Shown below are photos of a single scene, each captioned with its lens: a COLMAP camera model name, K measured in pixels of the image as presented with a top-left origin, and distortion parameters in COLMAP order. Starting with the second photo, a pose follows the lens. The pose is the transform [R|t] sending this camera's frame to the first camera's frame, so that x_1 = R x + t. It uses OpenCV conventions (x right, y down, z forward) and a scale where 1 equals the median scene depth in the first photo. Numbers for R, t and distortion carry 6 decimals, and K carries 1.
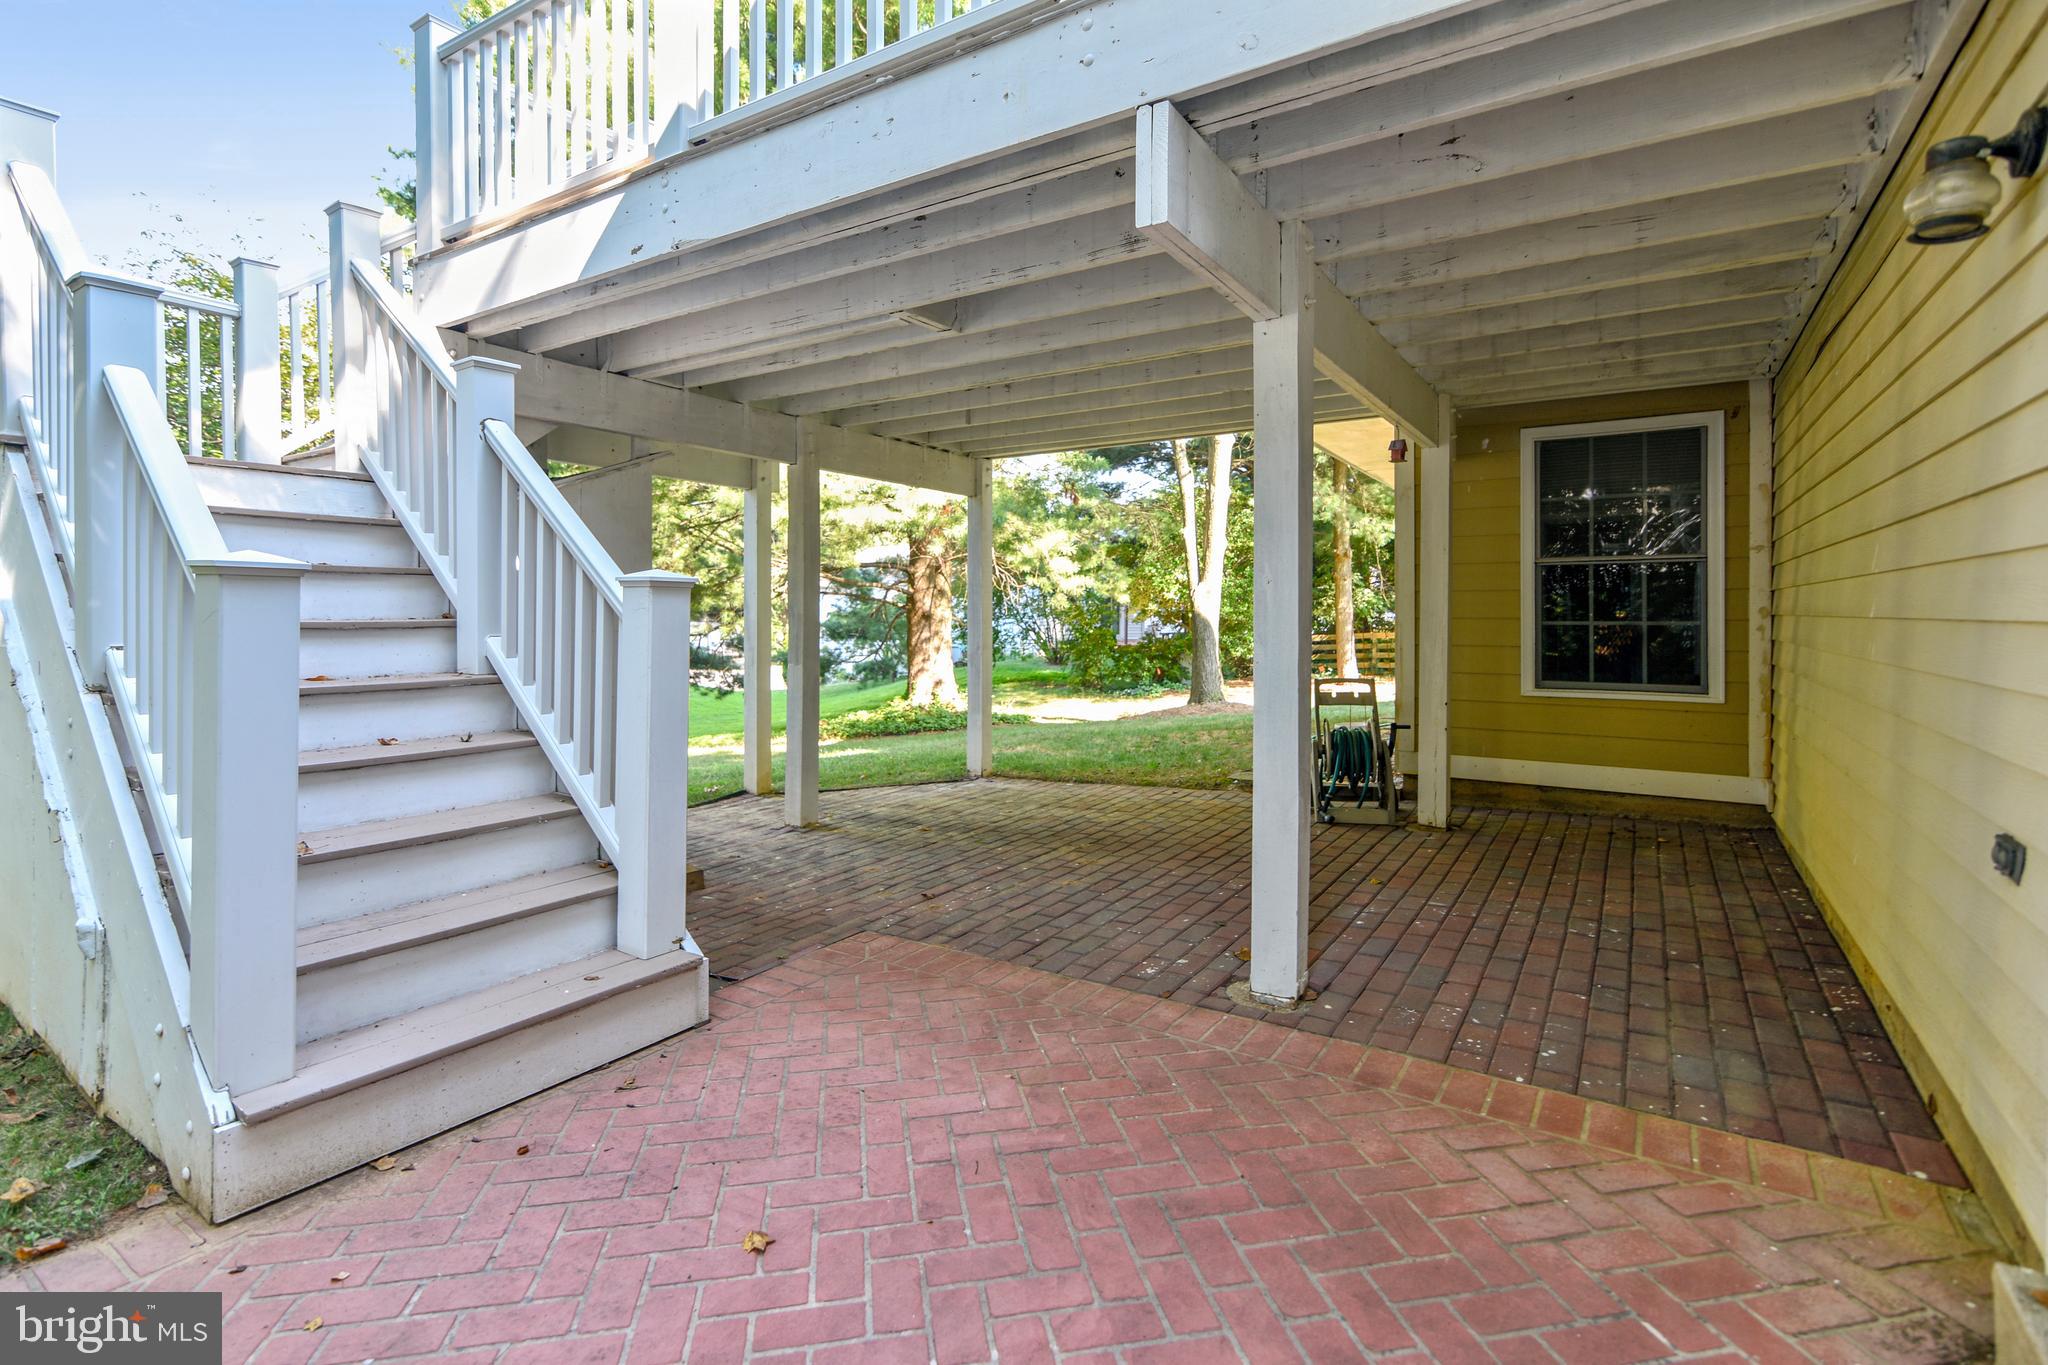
lens RADIAL K [[948.5, 0, 1021.4], [0, 948.5, 612.7], [0, 0, 1]] dist [-0.000443, -0.000098]
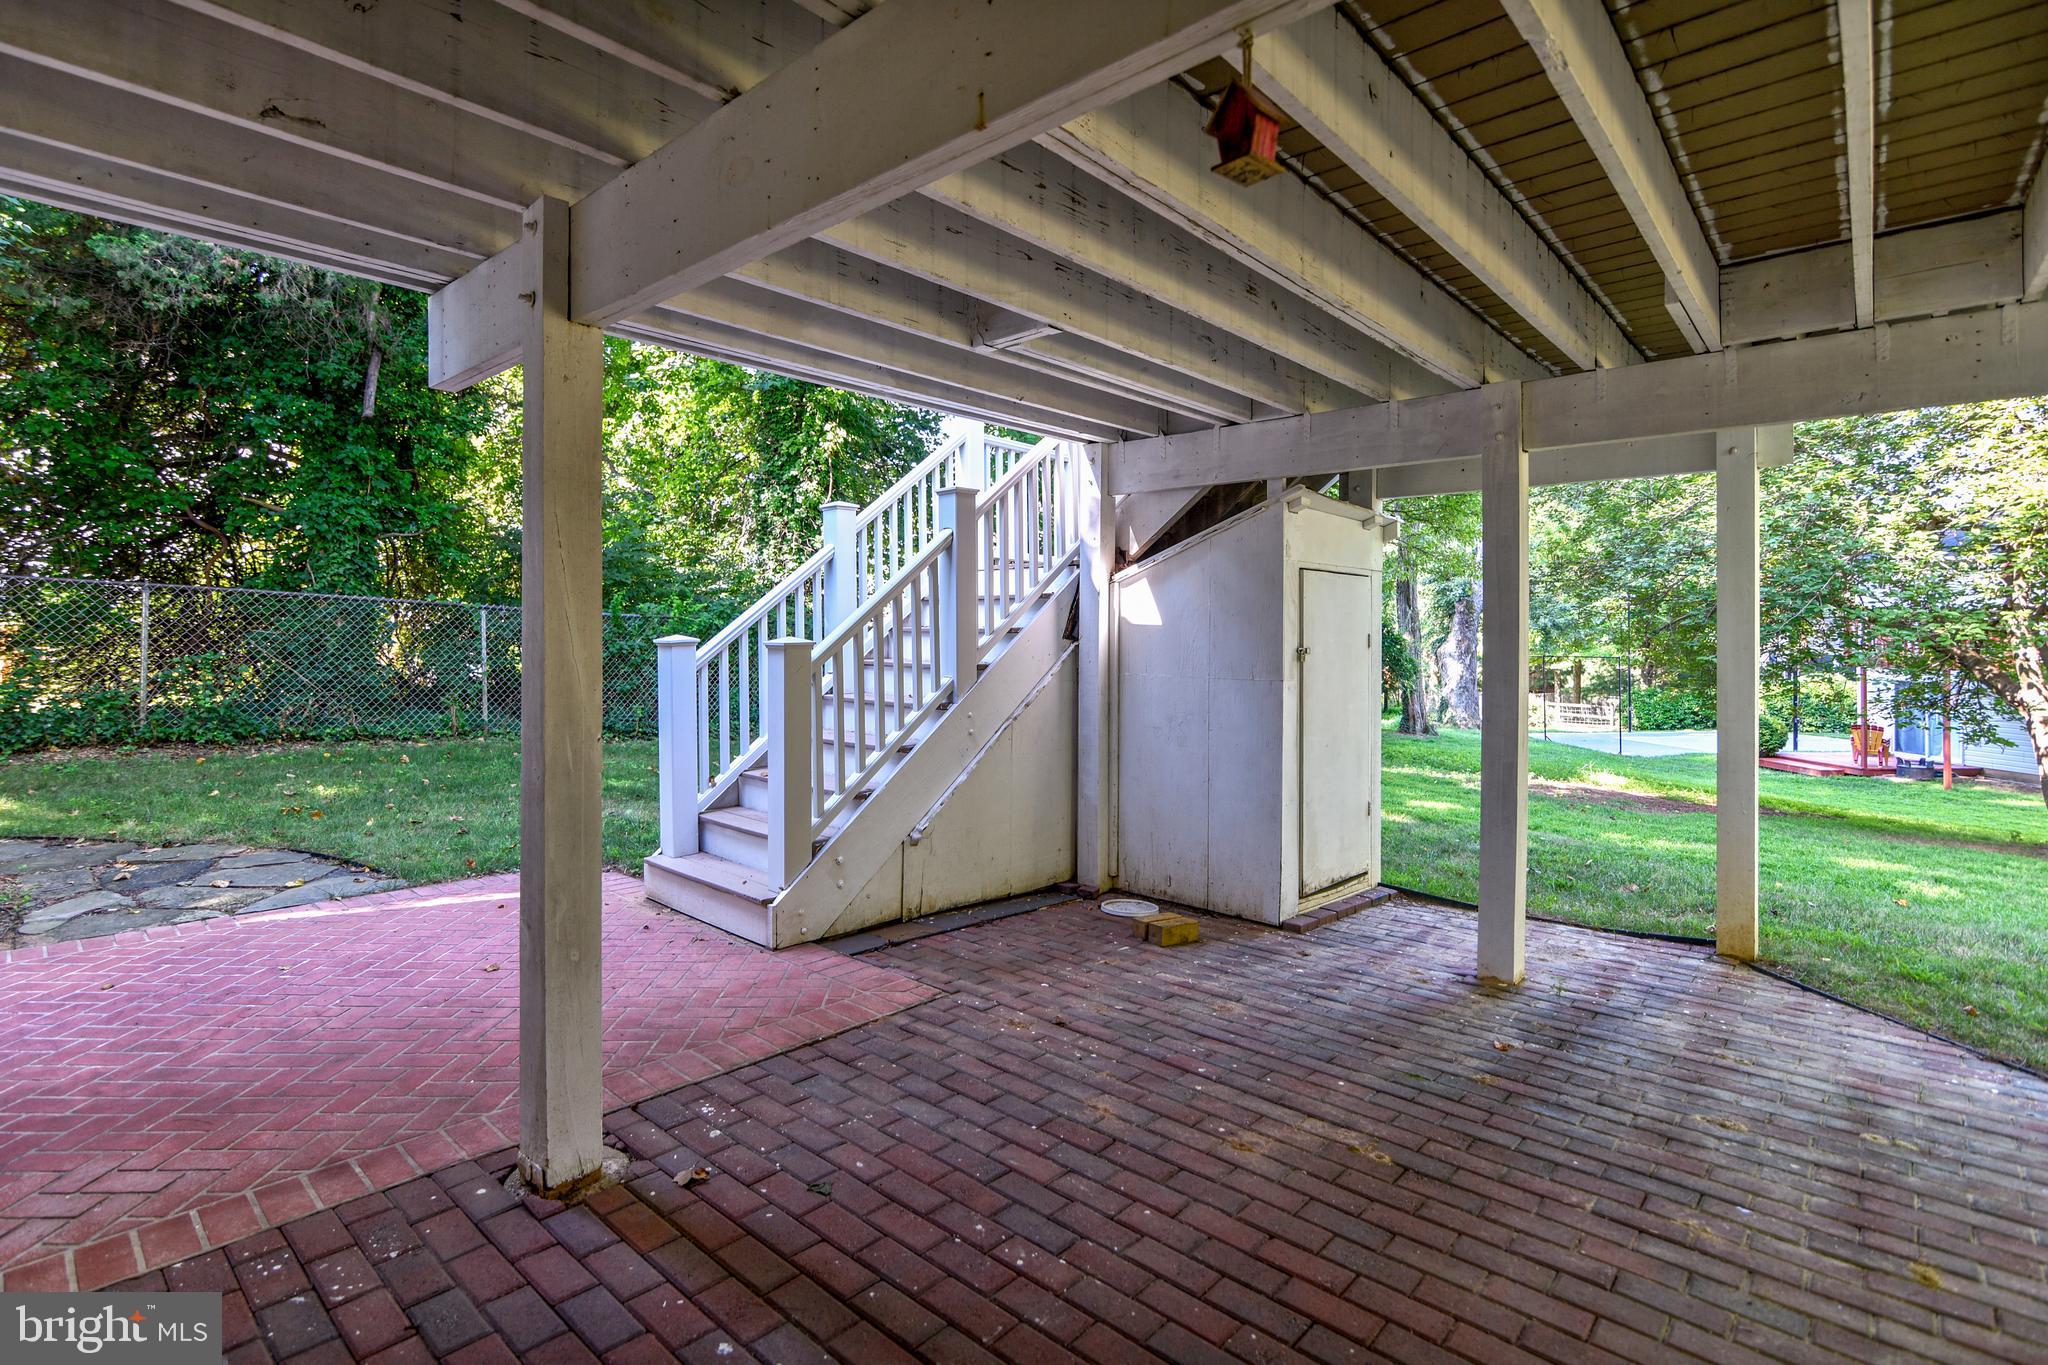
lens RADIAL K [[973.2, 0, 1019.4], [0, 973.2, 633.0], [0, 0, 1]] dist [0.000384, 0.000217]
pose [[-0.150894, 0.003510, -0.988544, 1.103129], [0.000615, 0.999994, 0.003457, -0.059354], [0.988550, -0.000086, -0.150895, 1.630338]]
